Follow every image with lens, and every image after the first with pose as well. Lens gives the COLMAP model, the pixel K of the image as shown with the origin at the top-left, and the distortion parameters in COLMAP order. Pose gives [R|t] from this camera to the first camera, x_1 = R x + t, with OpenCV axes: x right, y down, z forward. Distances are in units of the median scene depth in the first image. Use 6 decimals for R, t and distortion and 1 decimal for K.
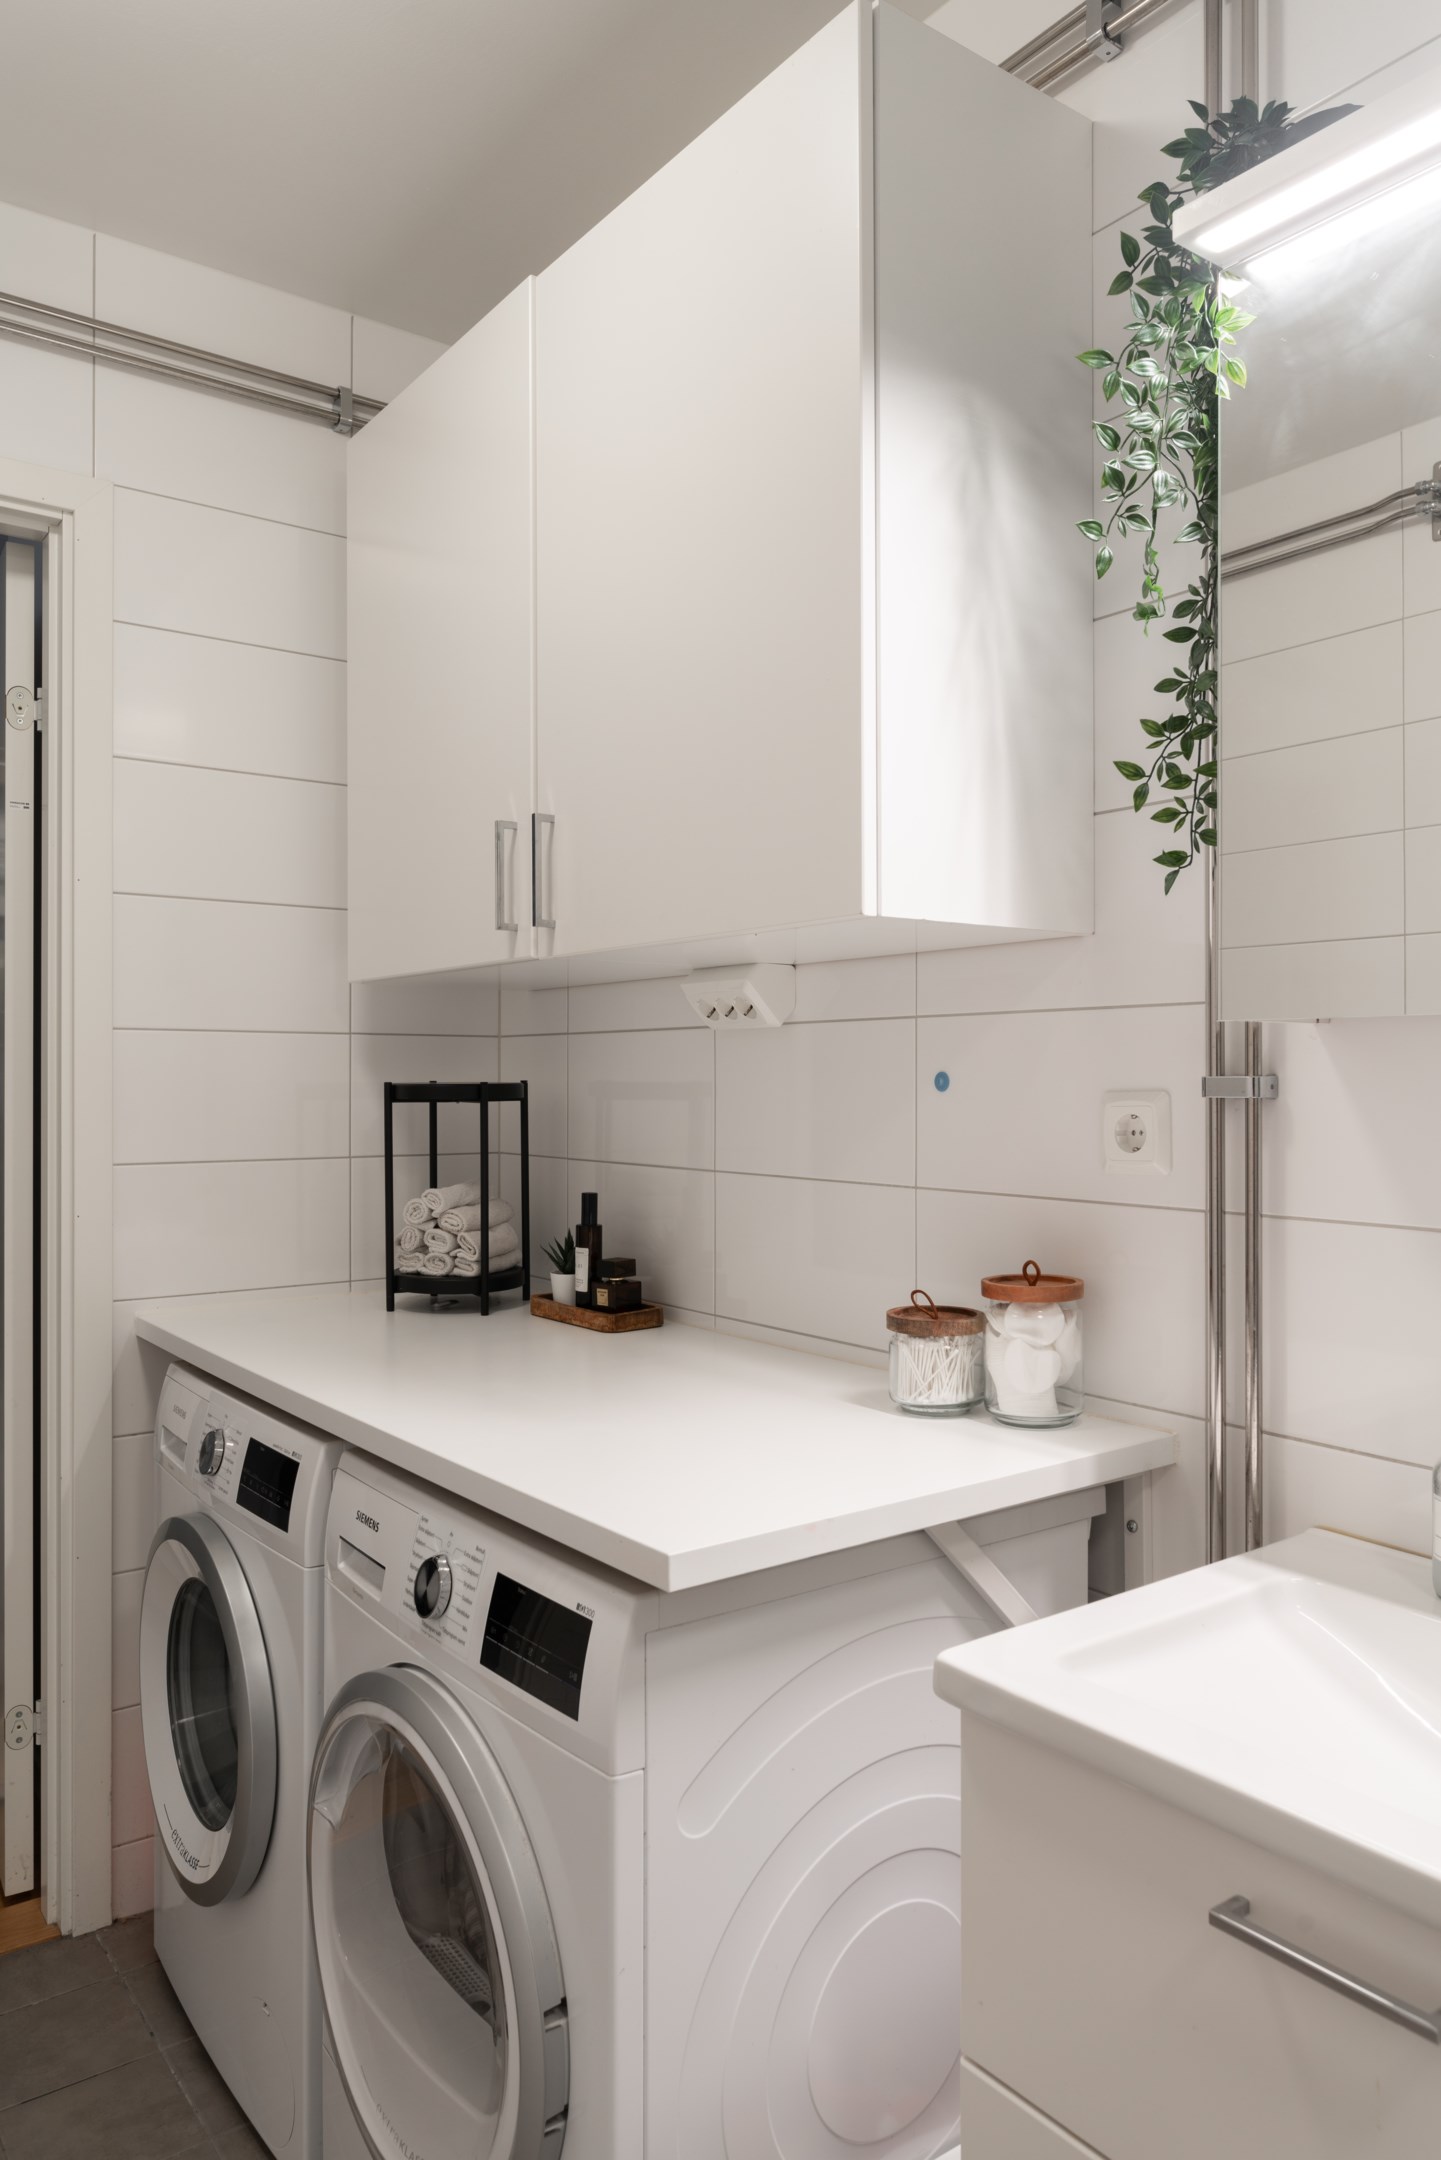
lens RADIAL K [[1485.6, 0, 720.5], [0, 1485.6, 1080.0], [0, 0, 1]] dist [0.001182, 0.000585]
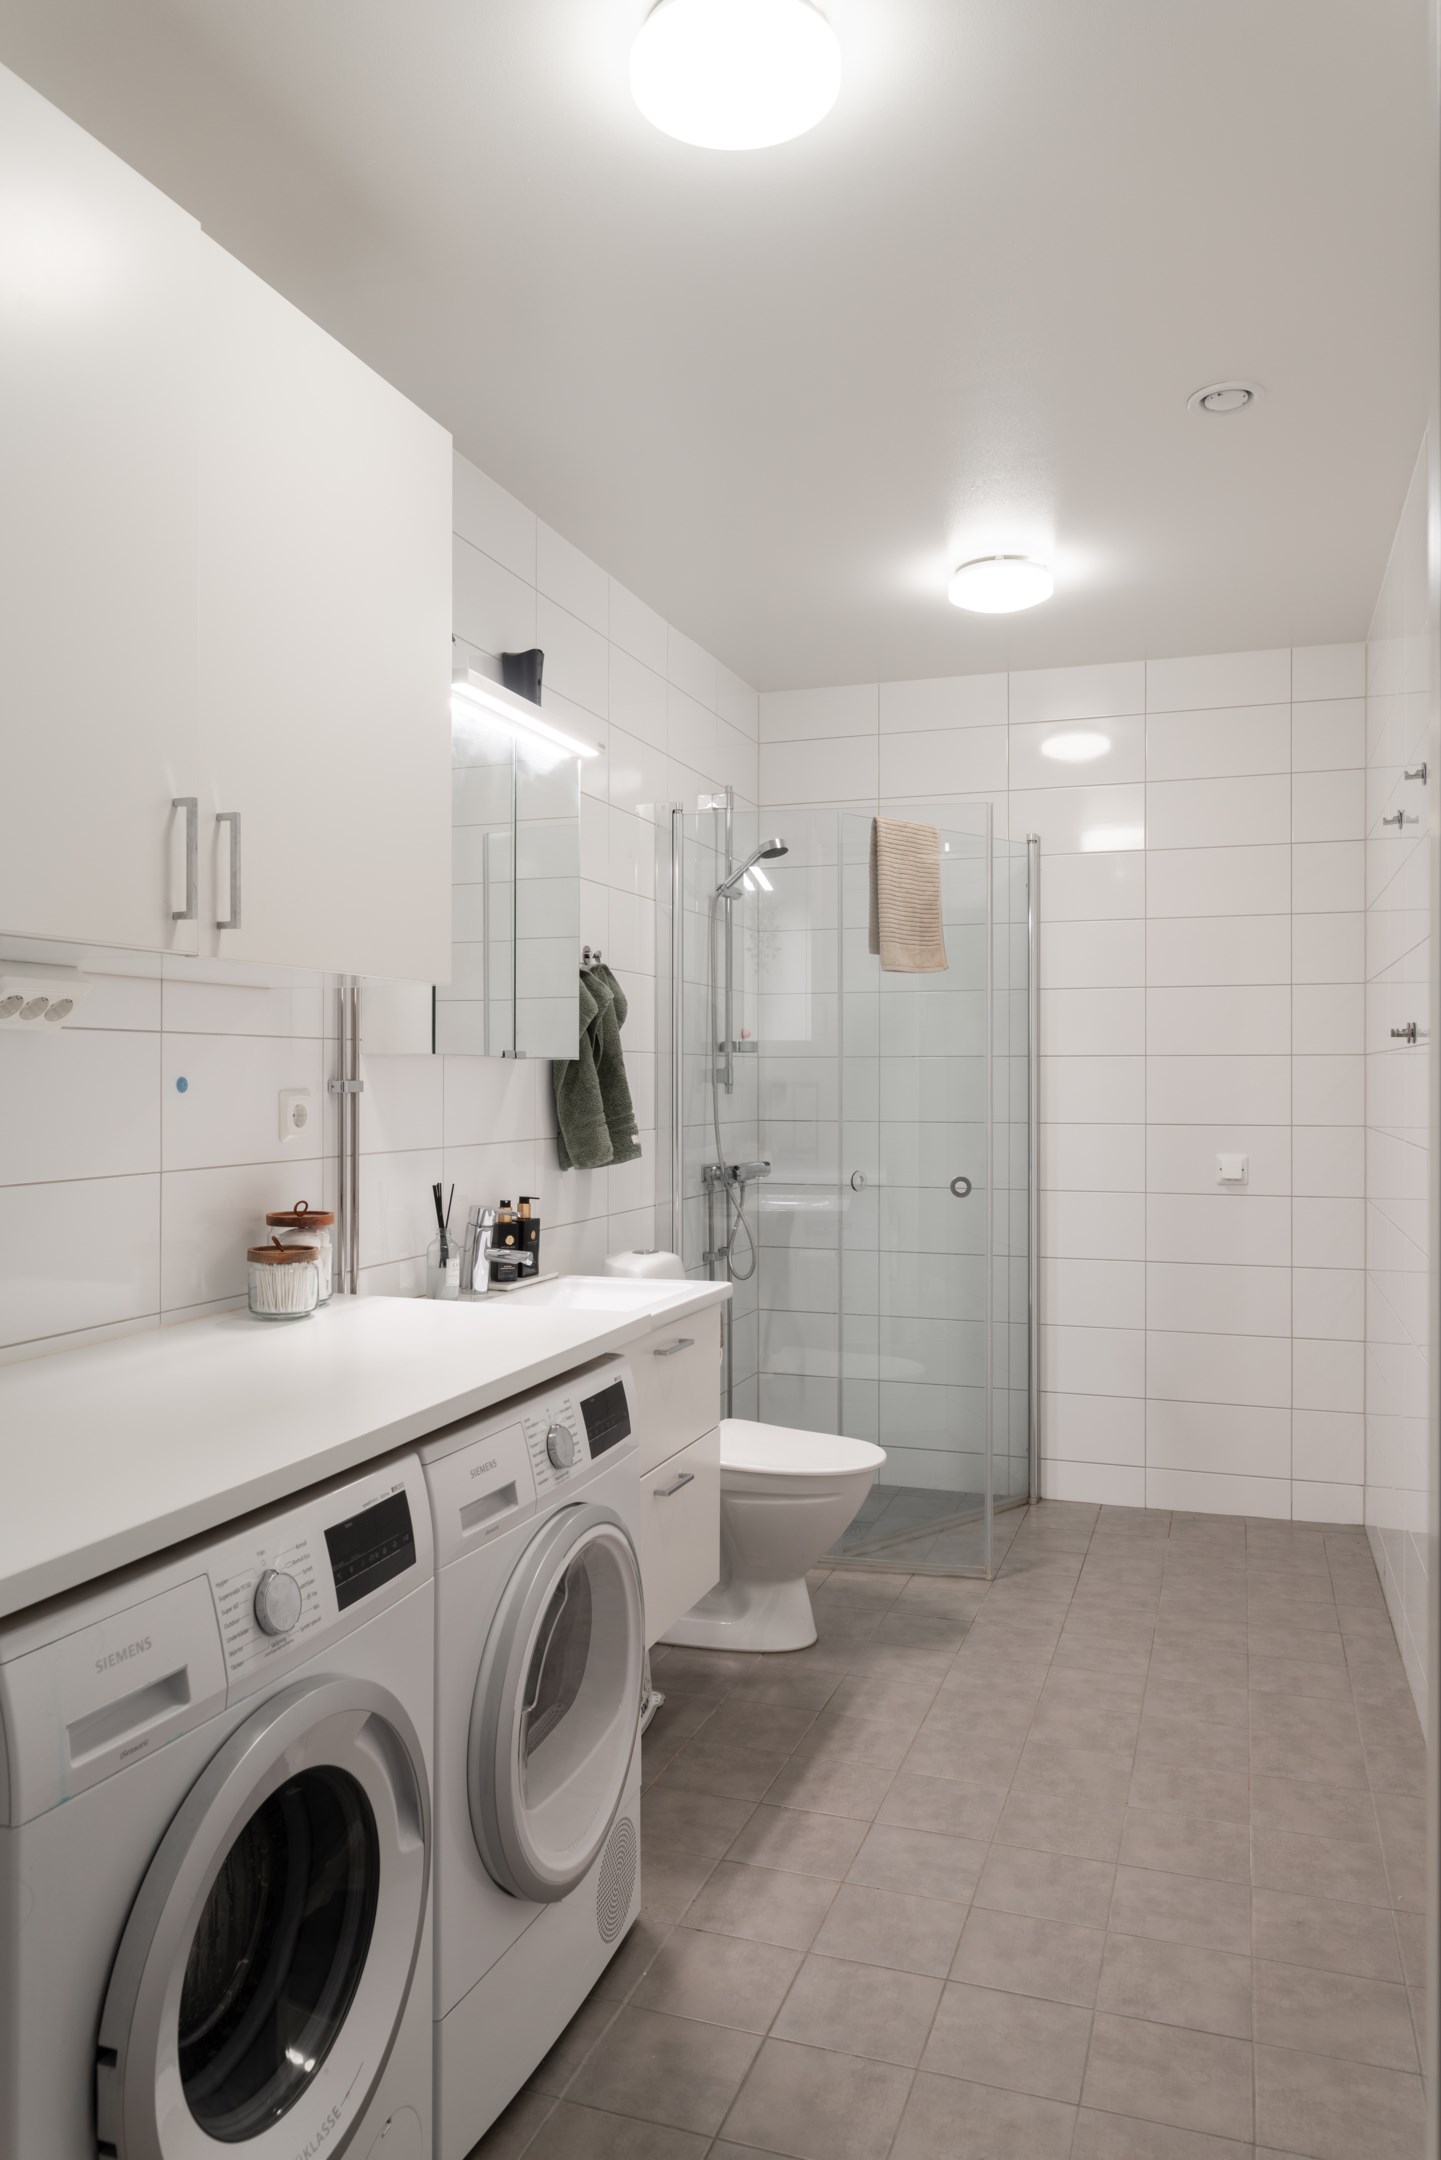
lens RADIAL K [[1485.6, 0, 720.5], [0, 1485.6, 1080.0], [0, 0, 1]] dist [0.001182, 0.000585]
pose [[-0.565914, 0.002164, 0.824461, -1.334480], [-0.004515, 0.999973, -0.005724, 0.003766], [-0.824452, -0.006962, -0.565889, 1.510085]]
